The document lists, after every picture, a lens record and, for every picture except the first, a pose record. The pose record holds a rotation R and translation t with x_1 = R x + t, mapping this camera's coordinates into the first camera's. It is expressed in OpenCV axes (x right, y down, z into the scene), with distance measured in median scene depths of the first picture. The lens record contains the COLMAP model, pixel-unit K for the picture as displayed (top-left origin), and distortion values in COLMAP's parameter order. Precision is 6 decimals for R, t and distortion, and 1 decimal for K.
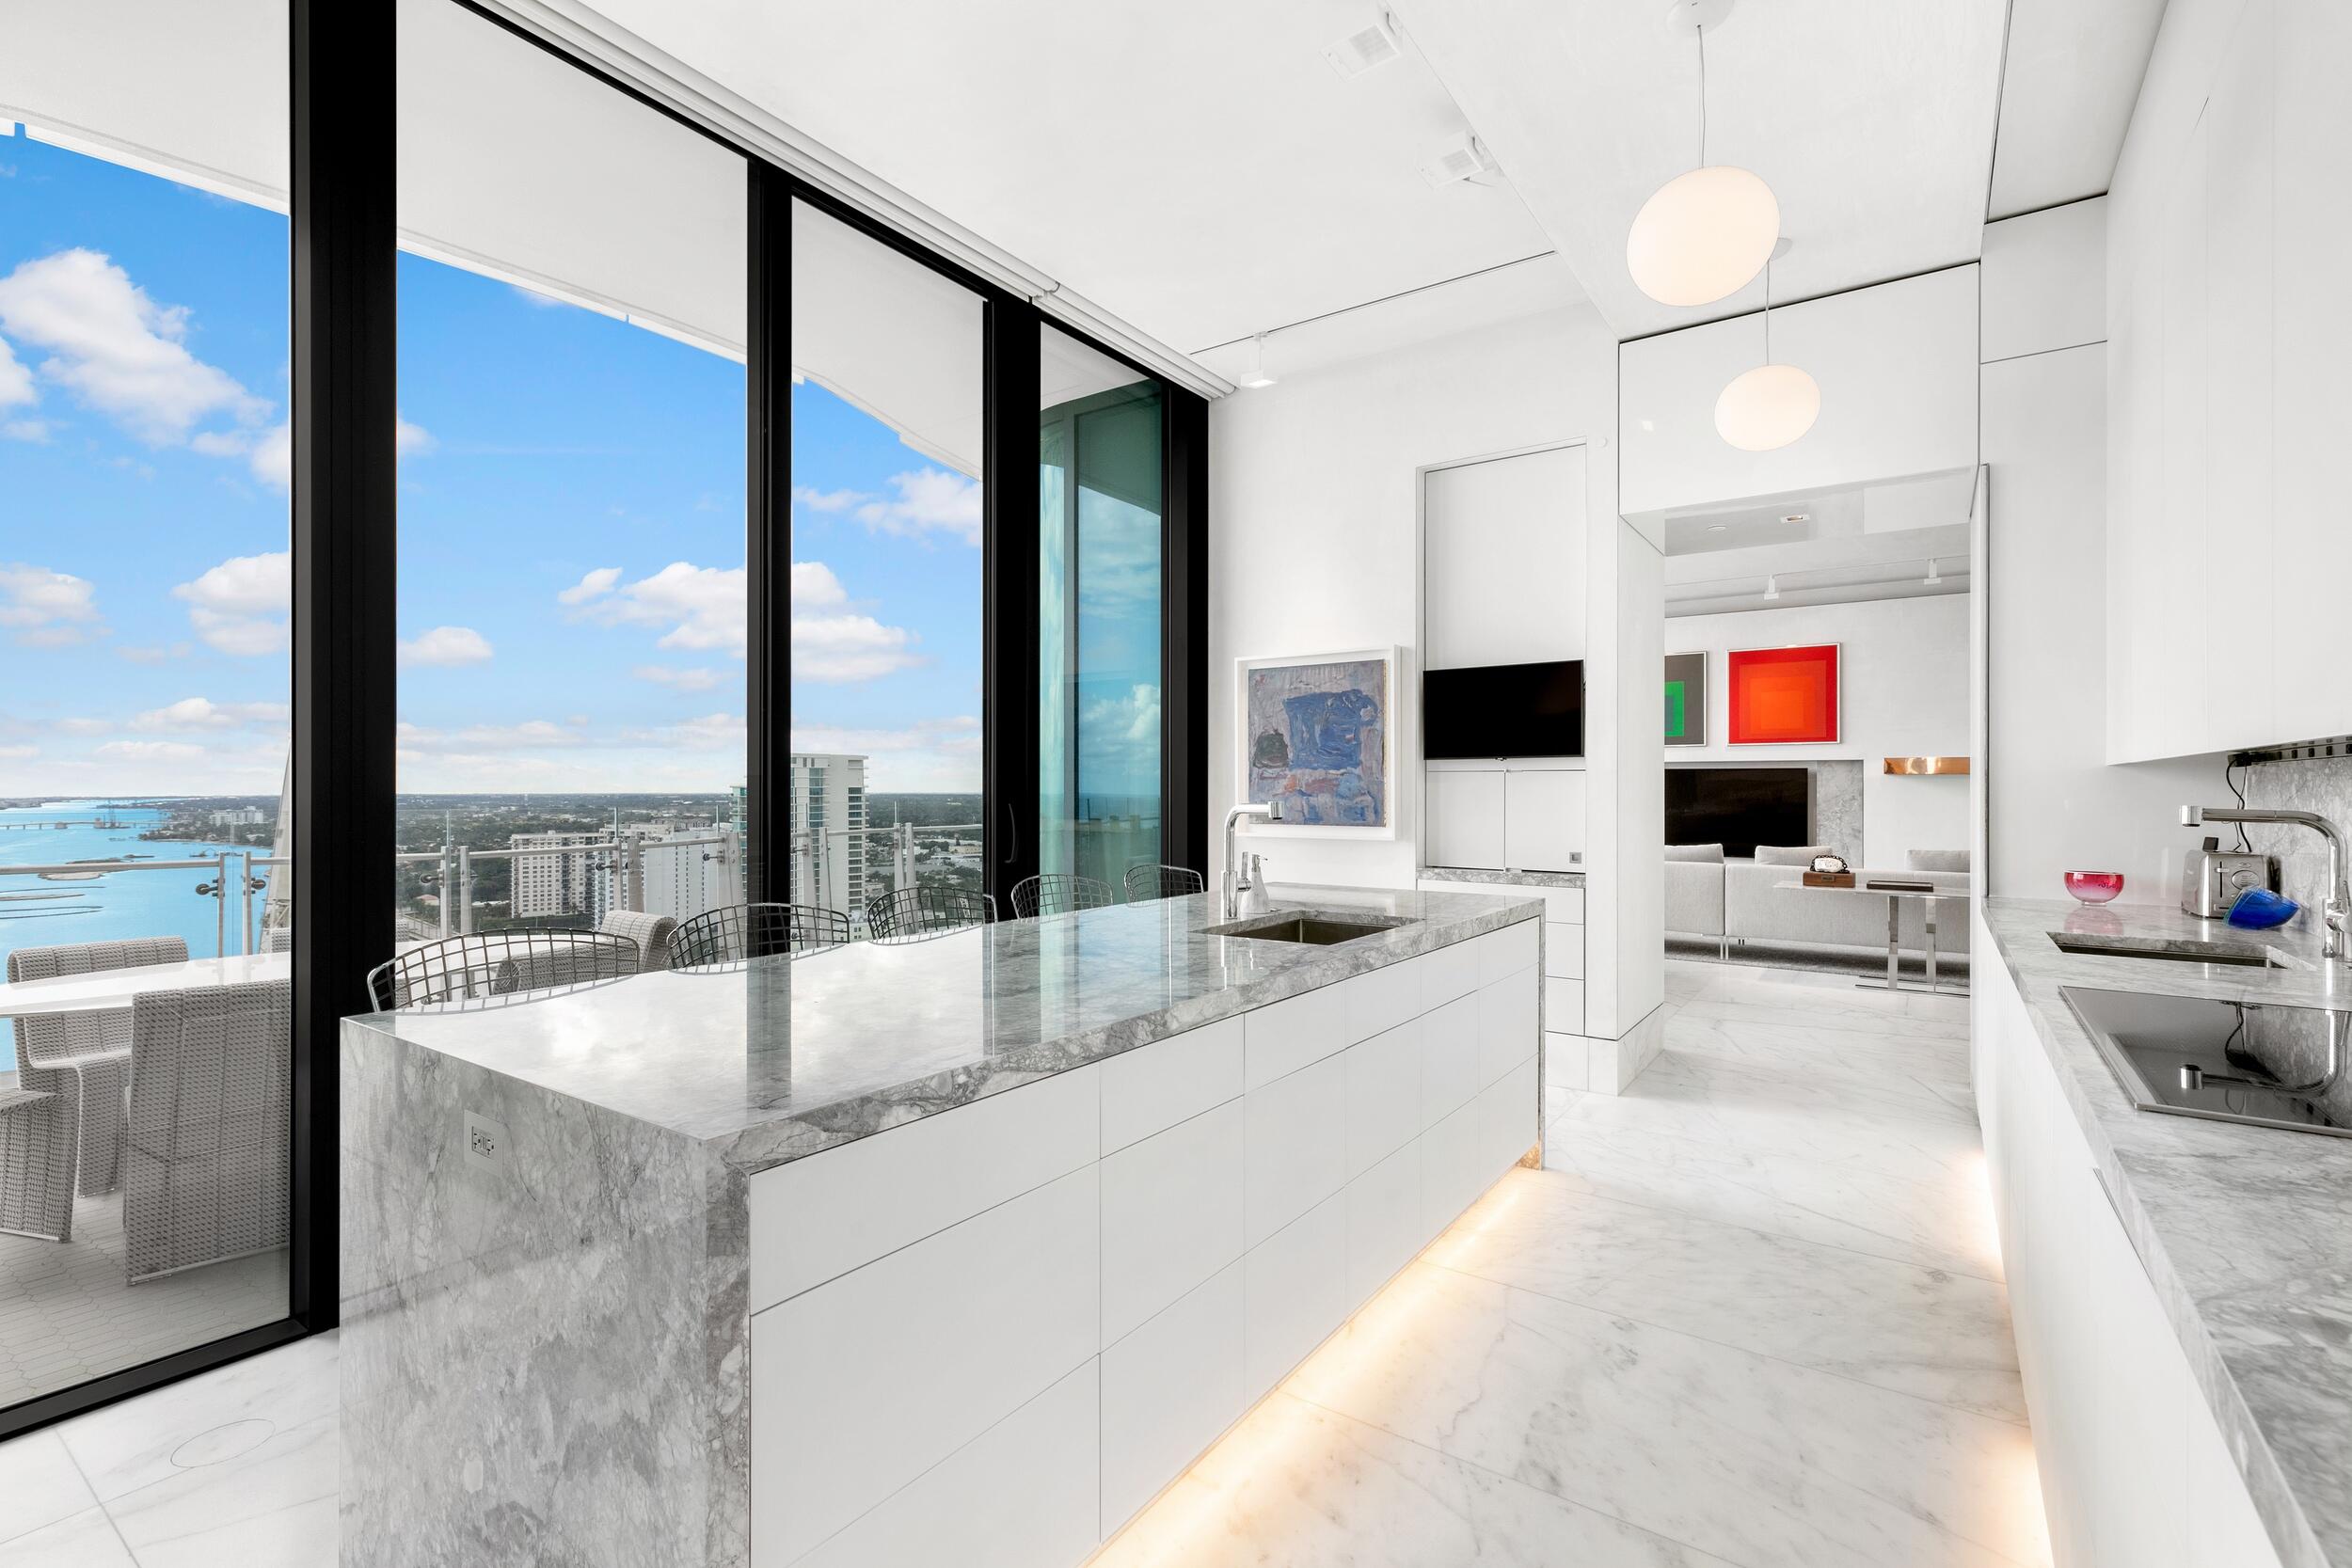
lens RADIAL K [[1043.9, 0, 1176.0], [0, 1043.9, 784.0], [0, 0, 1]] dist [-0.001683, -0.000232]
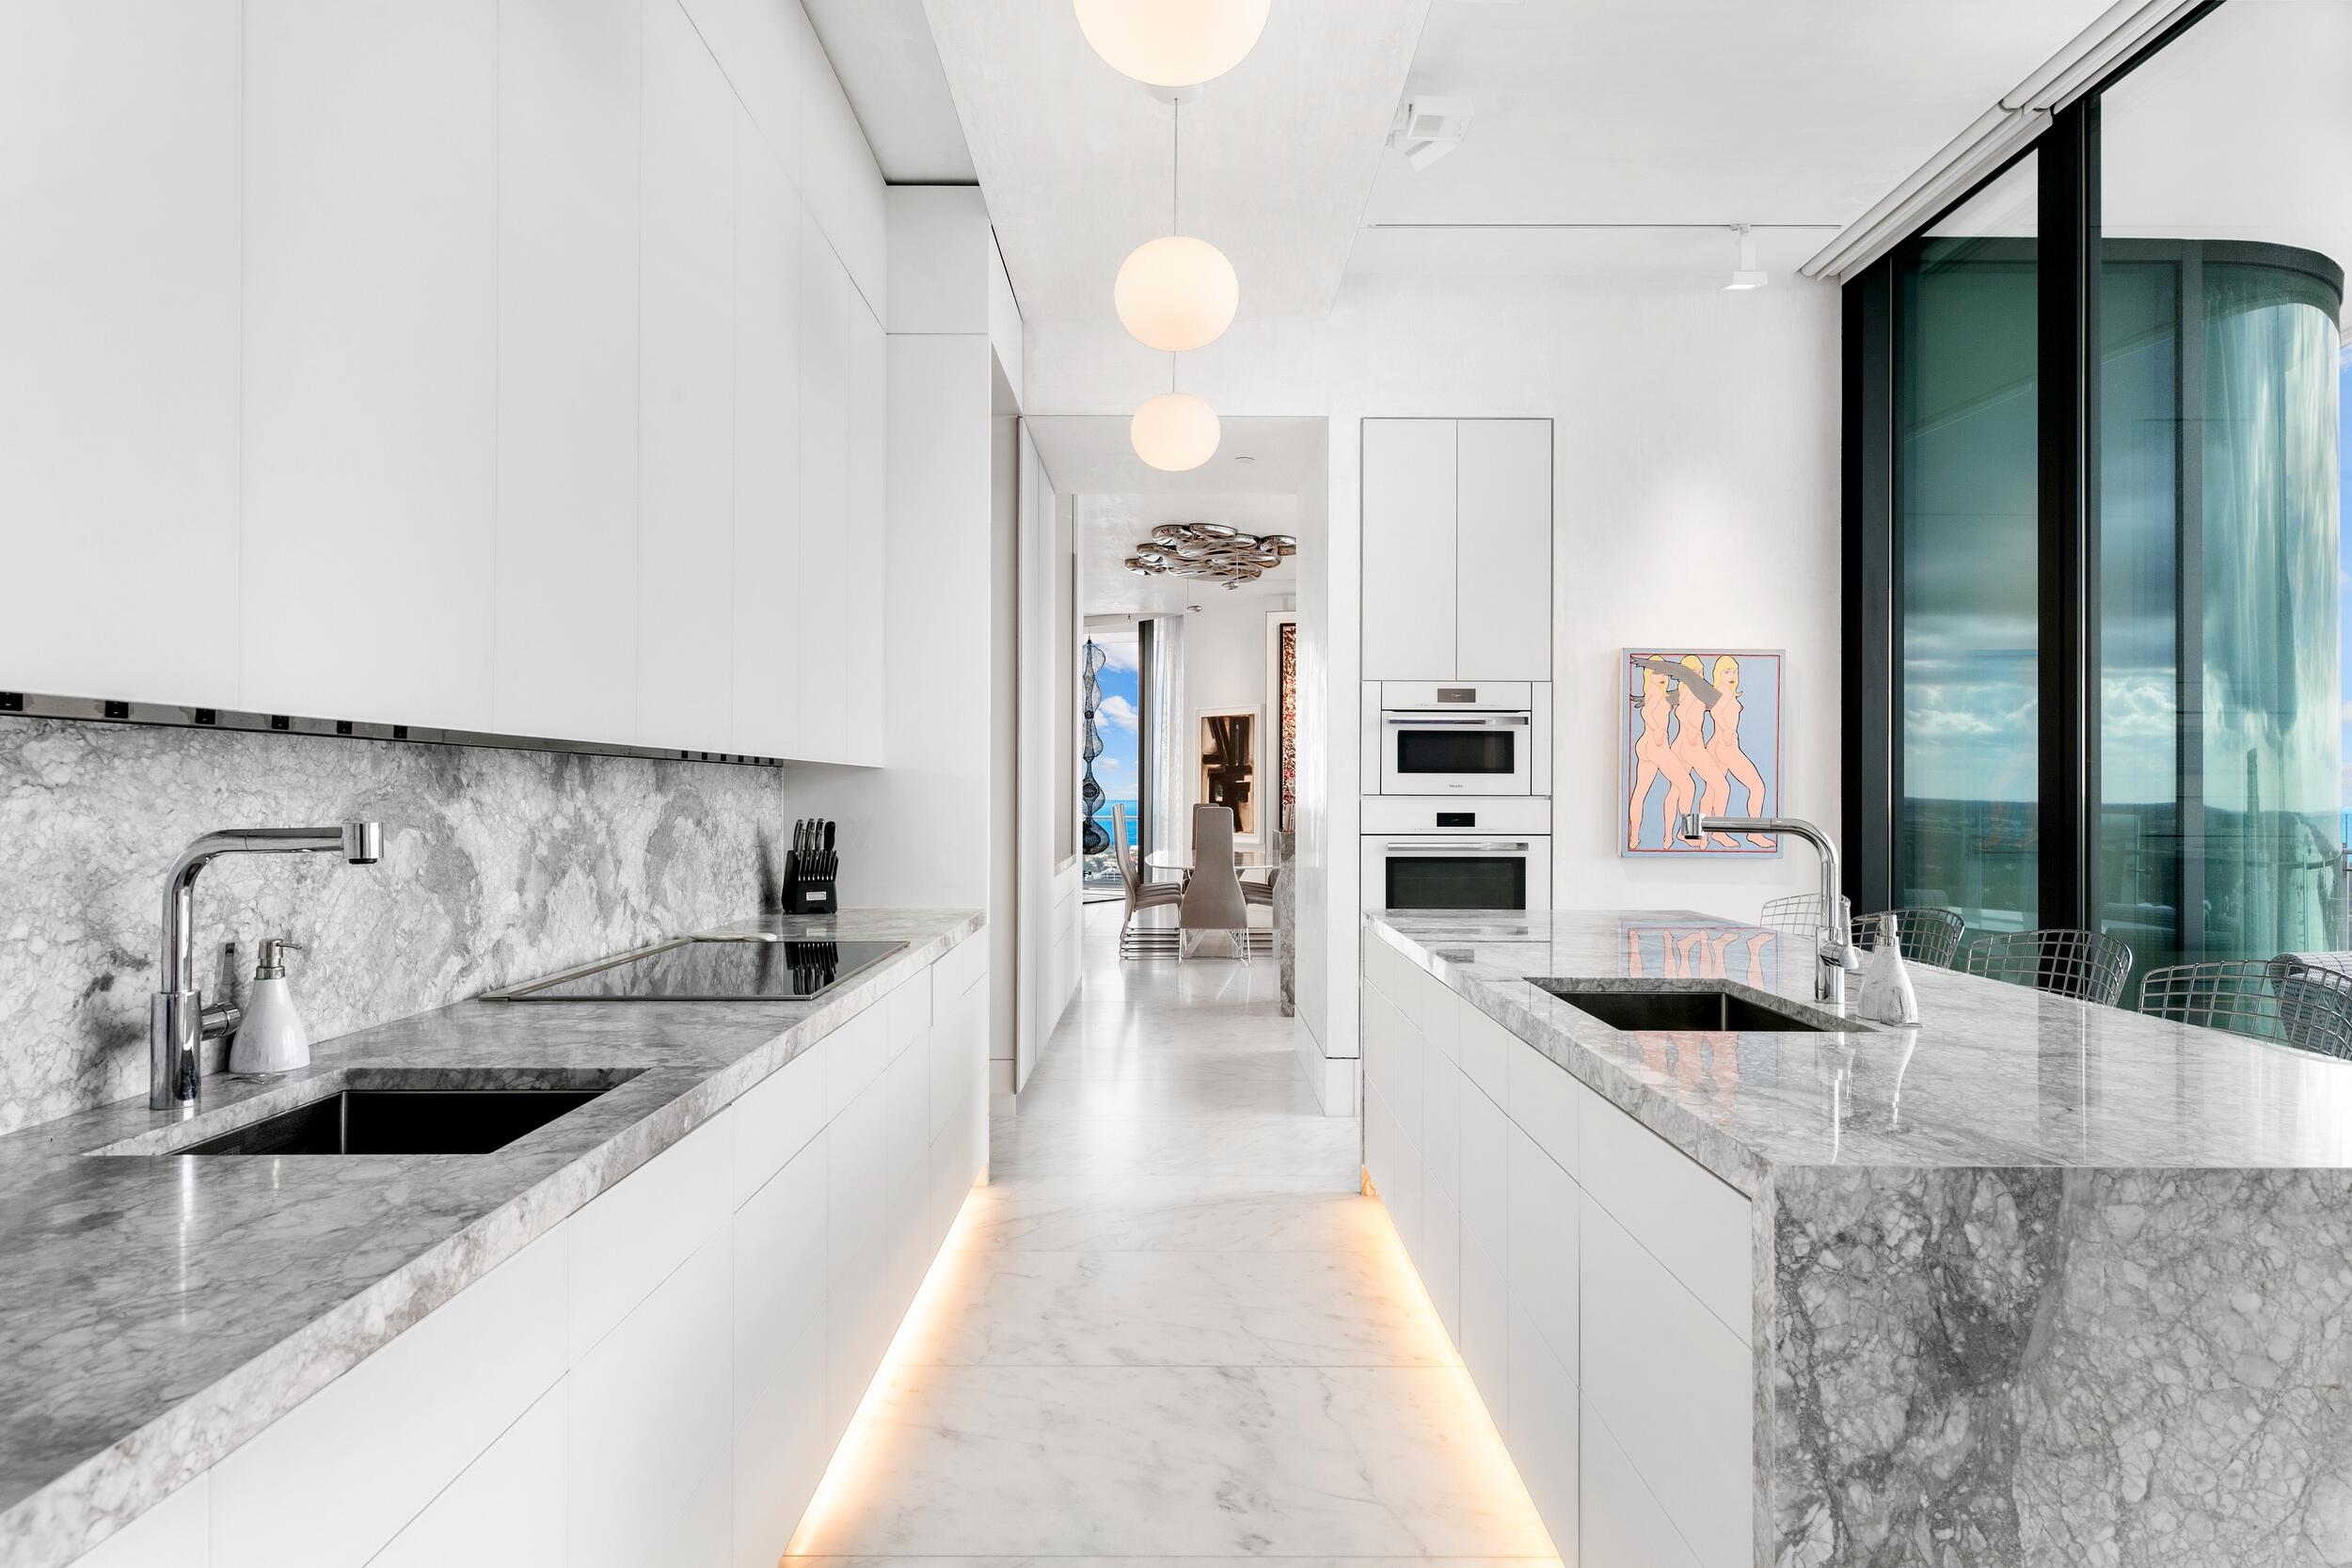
lens RADIAL K [[1375.2, 0, 1176.0], [0, 1375.2, 784.0], [0, 0, 1]] dist [0.006227, -0.000179]
pose [[-0.814823, -0.007025, -0.579667, 0.823148], [-0.003961, 0.999971, -0.006551, 0.002821], [0.579696, -0.003041, -0.814827, 1.398004]]
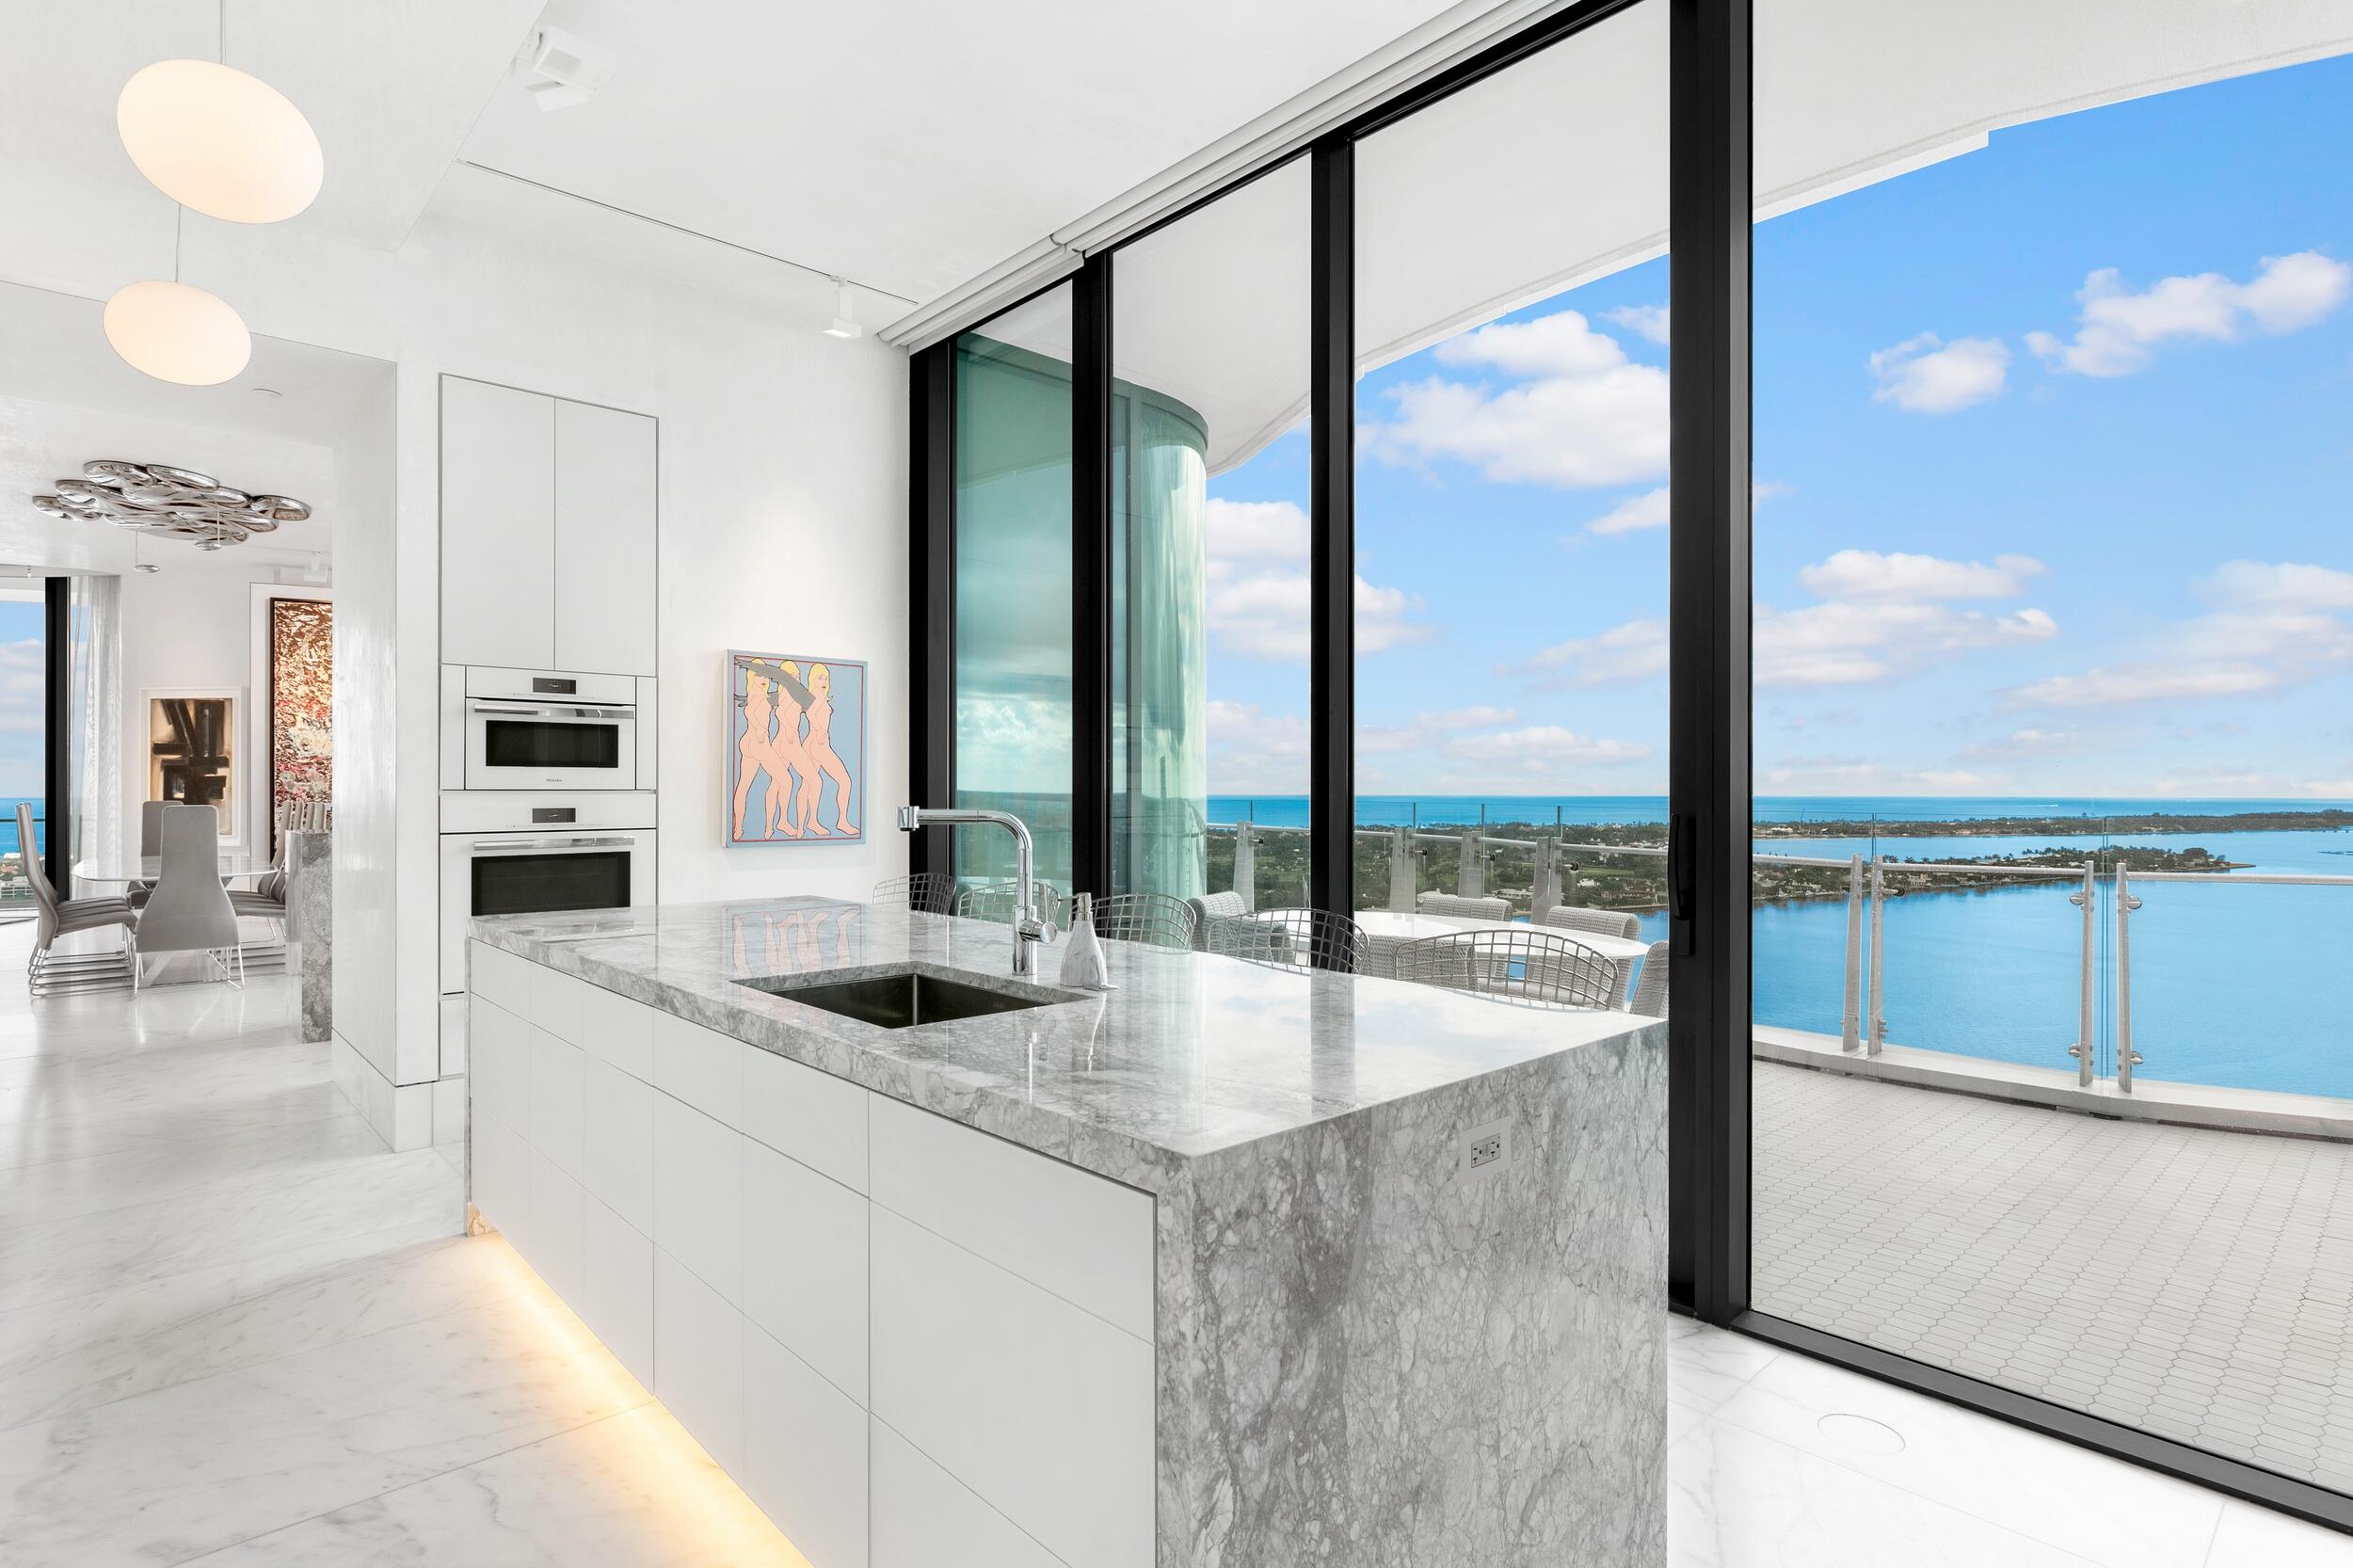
lens RADIAL K [[1191.0, 0, 1179.6], [0, 1191.0, 788.0], [0, 0, 1]] dist [-0.000696, 0.000631]
pose [[-0.204976, -0.000659, -0.978767, 0.785283], [-0.000205, 1.000000, -0.000631, 0.002572], [0.978767, 0.000071, -0.204976, 1.223680]]
